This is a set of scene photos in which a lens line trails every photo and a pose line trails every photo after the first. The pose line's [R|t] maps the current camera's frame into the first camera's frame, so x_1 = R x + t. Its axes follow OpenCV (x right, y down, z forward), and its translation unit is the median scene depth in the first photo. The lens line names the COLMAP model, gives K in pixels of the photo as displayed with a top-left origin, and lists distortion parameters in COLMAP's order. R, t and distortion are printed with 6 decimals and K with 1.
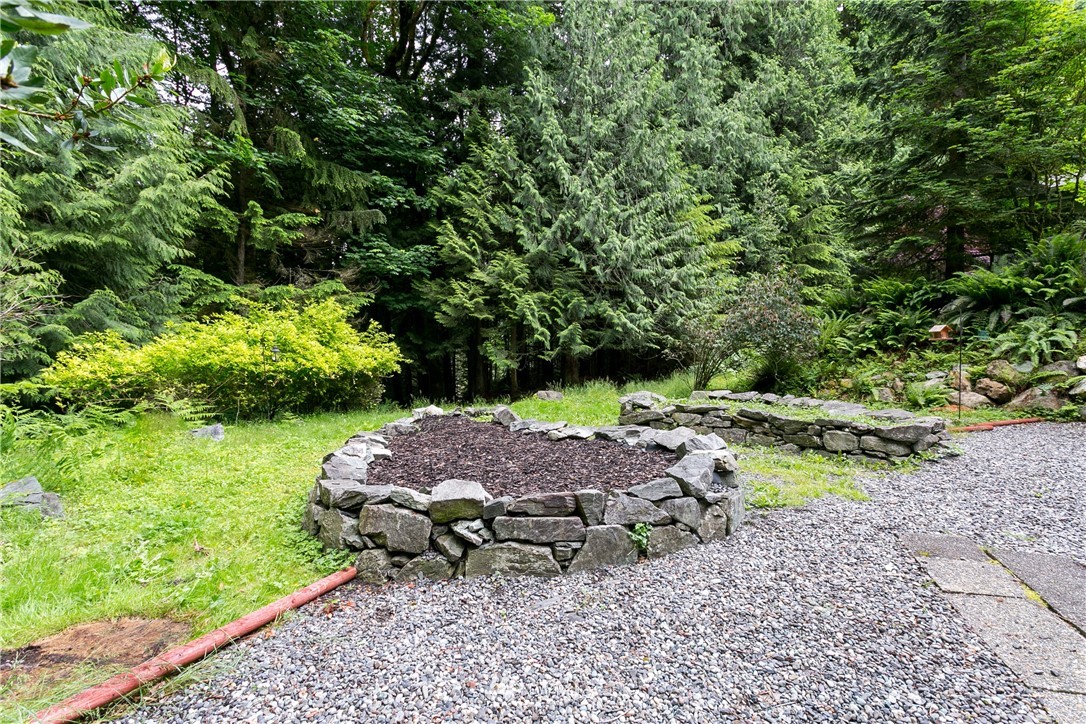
lens RADIAL K [[511.9, 0, 543.3], [0, 511.9, 360.2], [0, 0, 1]] dist [-0.002656, 0.003627]
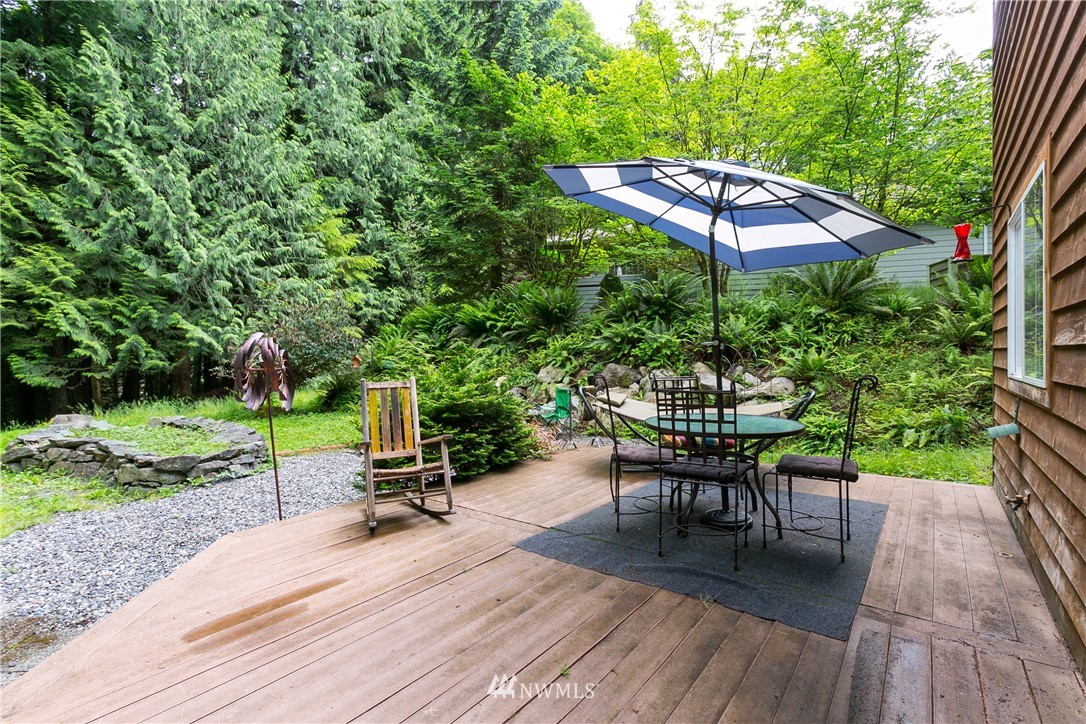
lens RADIAL K [[511.9, 0, 540.8], [0, 511.9, 360.7], [0, 0, 1]] dist [-0.002656, 0.003627]
pose [[0.890077, -0.002747, 0.455803, 0.269952], [0.005071, 0.999980, -0.003875, -0.021279], [-0.455783, 0.005760, 0.890072, -0.105476]]
